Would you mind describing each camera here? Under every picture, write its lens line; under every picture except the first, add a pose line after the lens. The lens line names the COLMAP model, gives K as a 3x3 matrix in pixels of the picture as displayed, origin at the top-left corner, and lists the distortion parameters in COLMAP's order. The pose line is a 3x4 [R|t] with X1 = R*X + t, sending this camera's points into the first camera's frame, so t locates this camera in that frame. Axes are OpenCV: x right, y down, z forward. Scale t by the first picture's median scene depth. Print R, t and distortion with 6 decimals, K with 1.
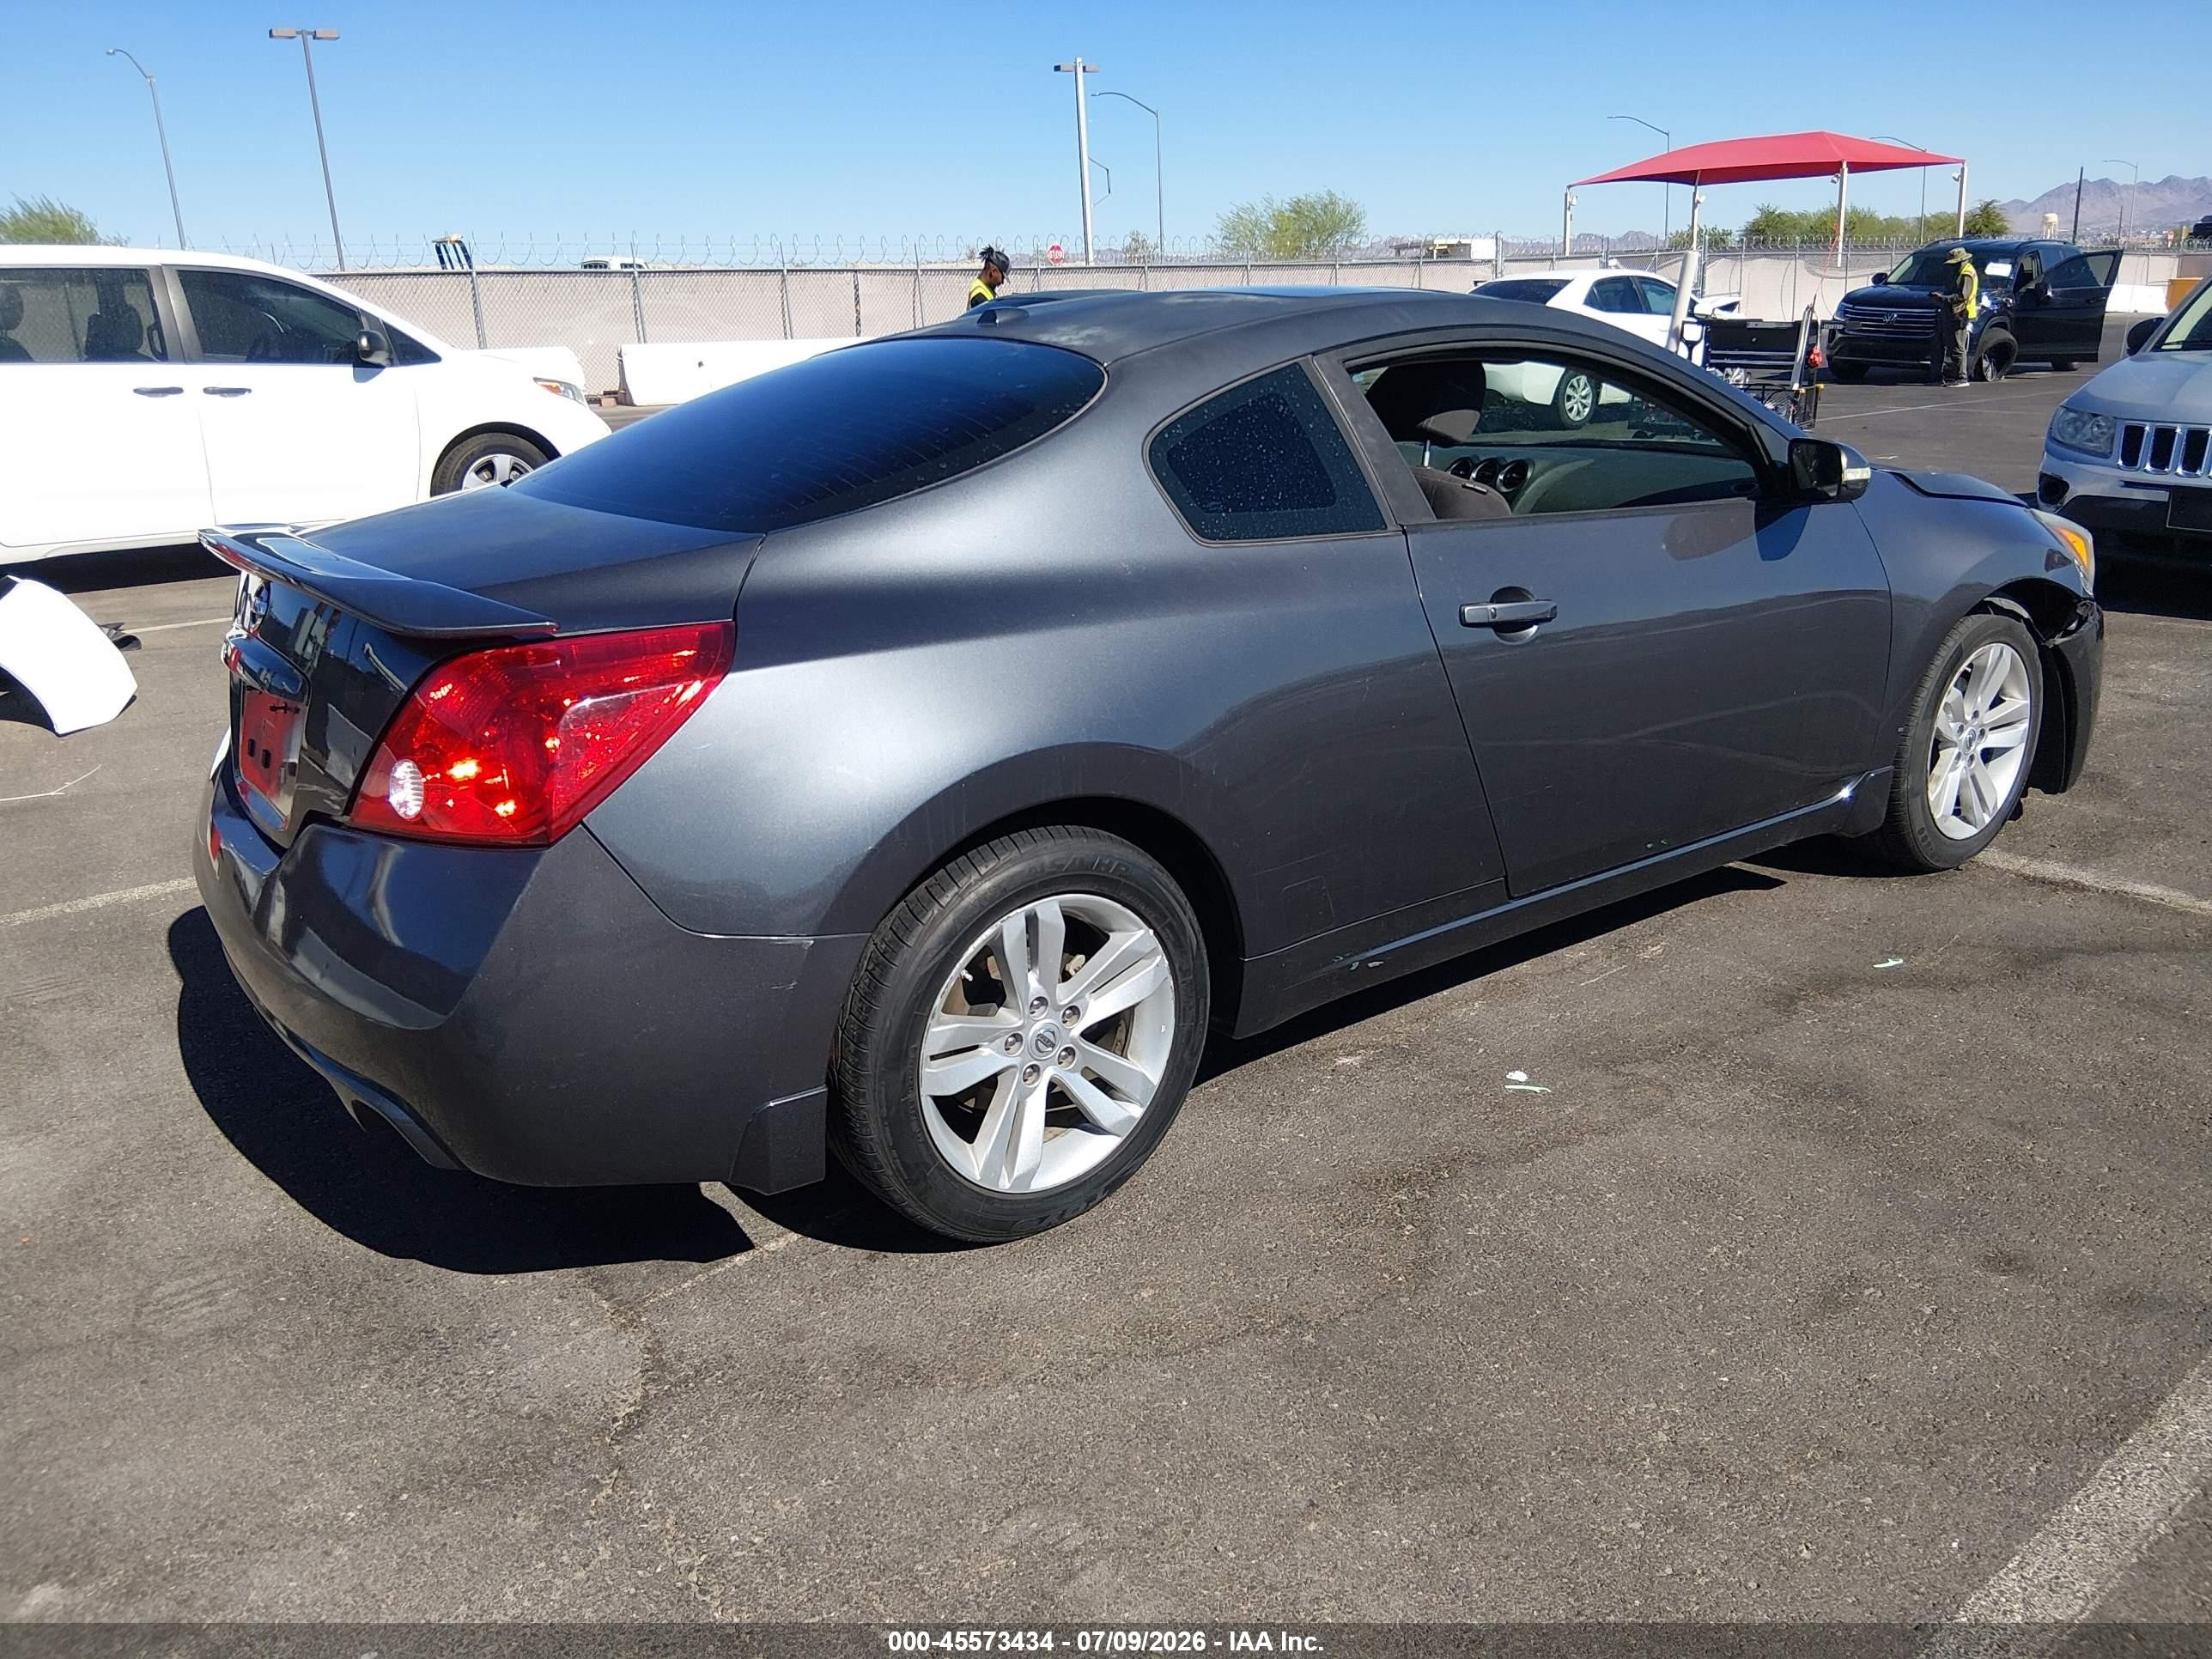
lens RADIAL K [[1708.8, 0, 1111.1], [0, 1708.8, 819.9], [0, 0, 1]] dist [0.129899, -0.228224]
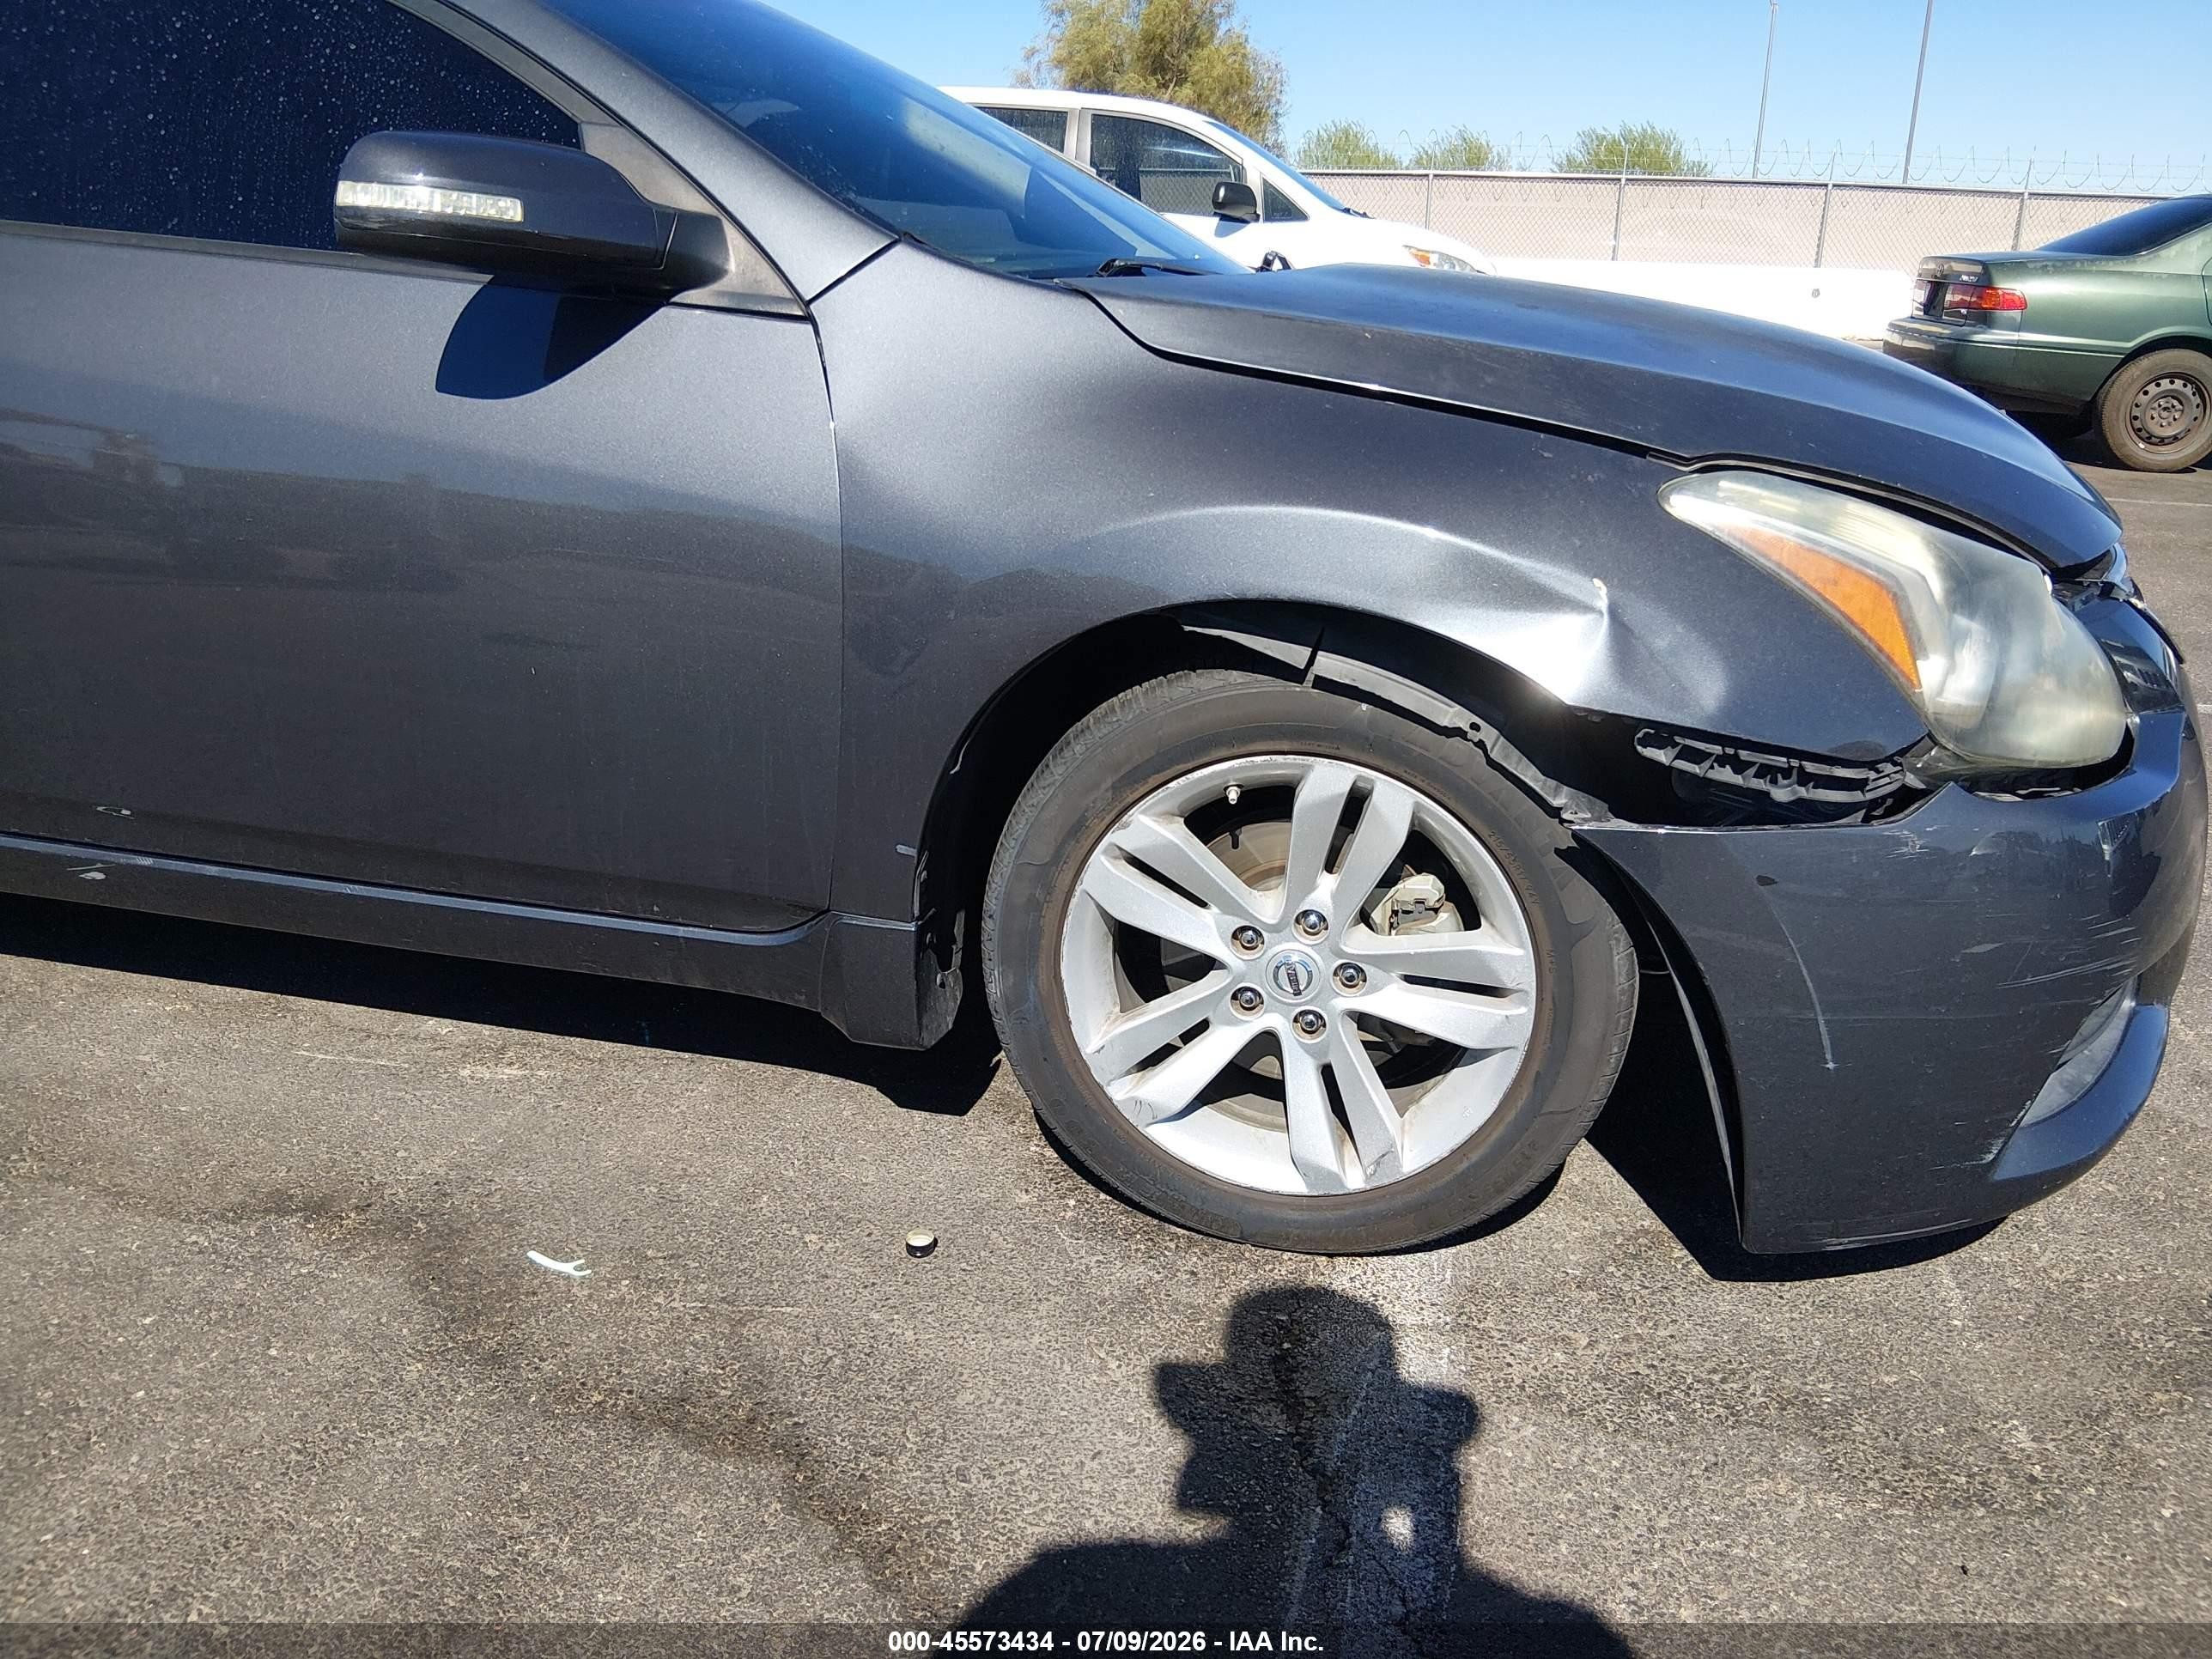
lens RADIAL K [[1708.8, 0, 1111.1], [0, 1708.8, 819.9], [0, 0, 1]] dist [0.129899, -0.228224]
pose [[0.617446, 0.287830, -0.732061, 0.977893], [-0.270471, 0.951590, 0.146019, -0.167503], [0.738651, 0.107842, 0.665405, 0.884854]]
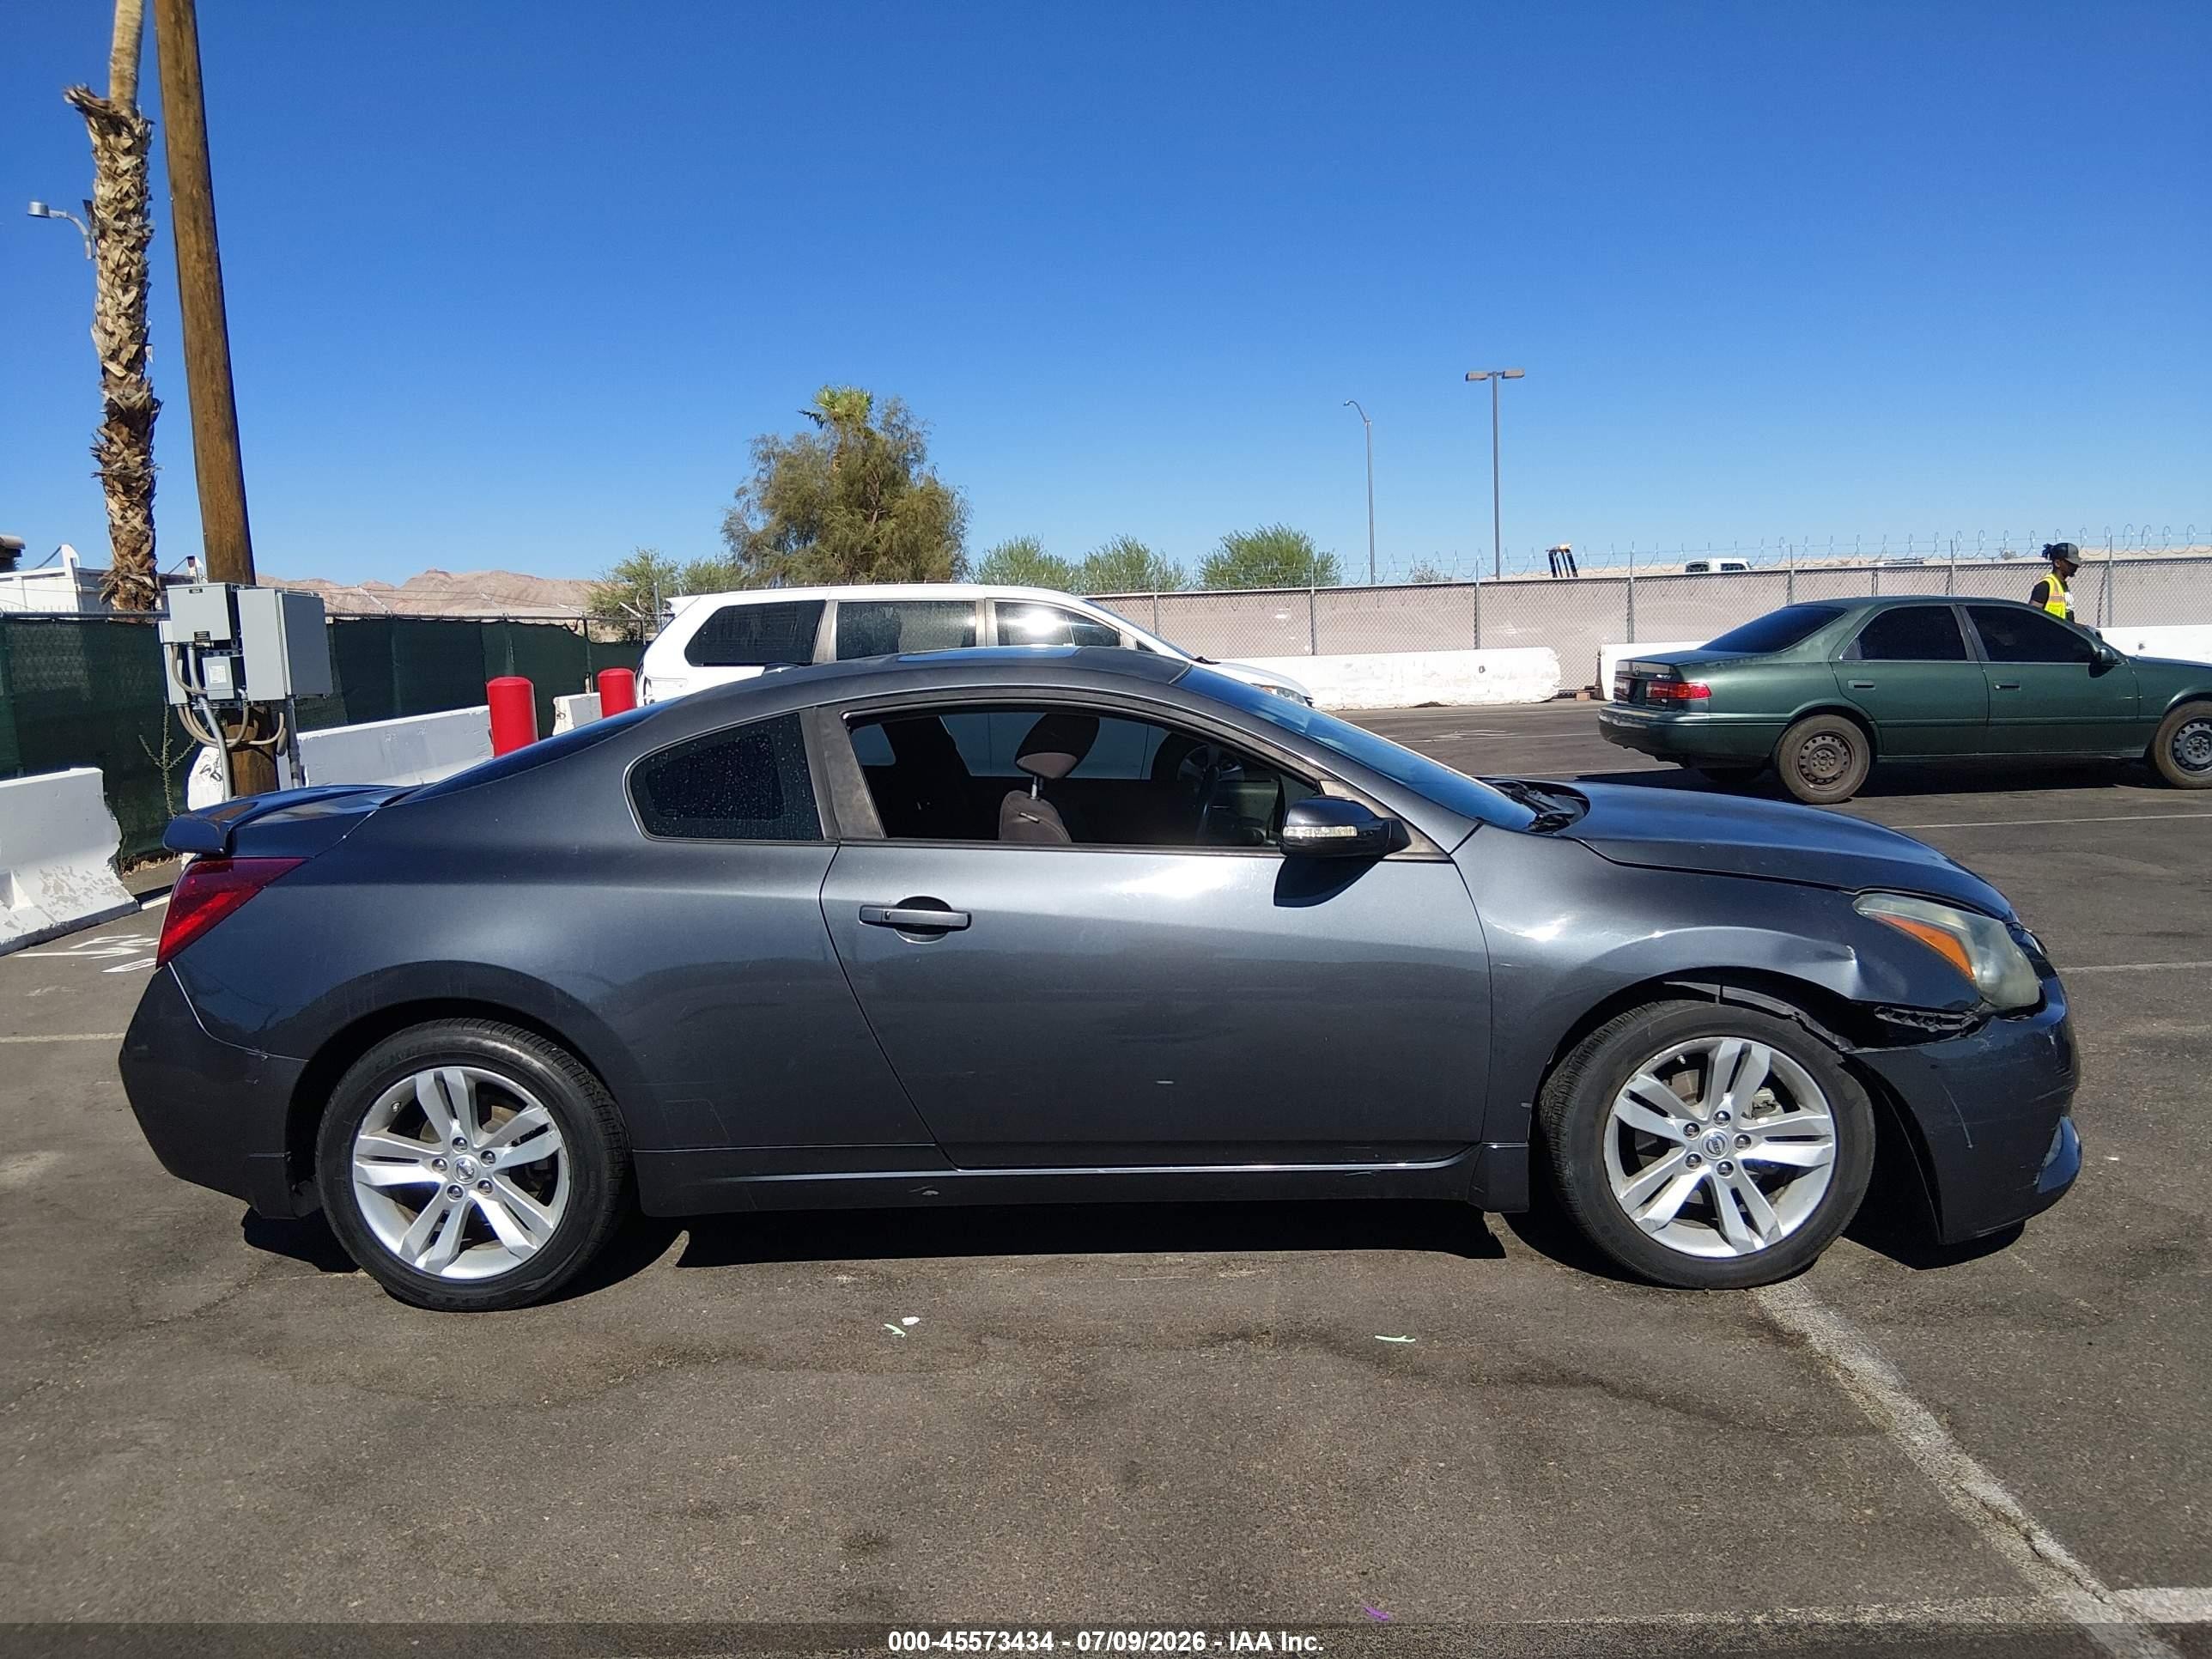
lens RADIAL K [[1708.8, 0, 1111.1], [0, 1708.8, 819.9], [0, 0, 1]] dist [0.129899, -0.228224]
pose [[0.765021, 0.069462, -0.640248, 1.039665], [-0.170257, 0.980609, -0.097048, -0.088422], [0.621092, 0.183250, 0.762013, 0.146161]]
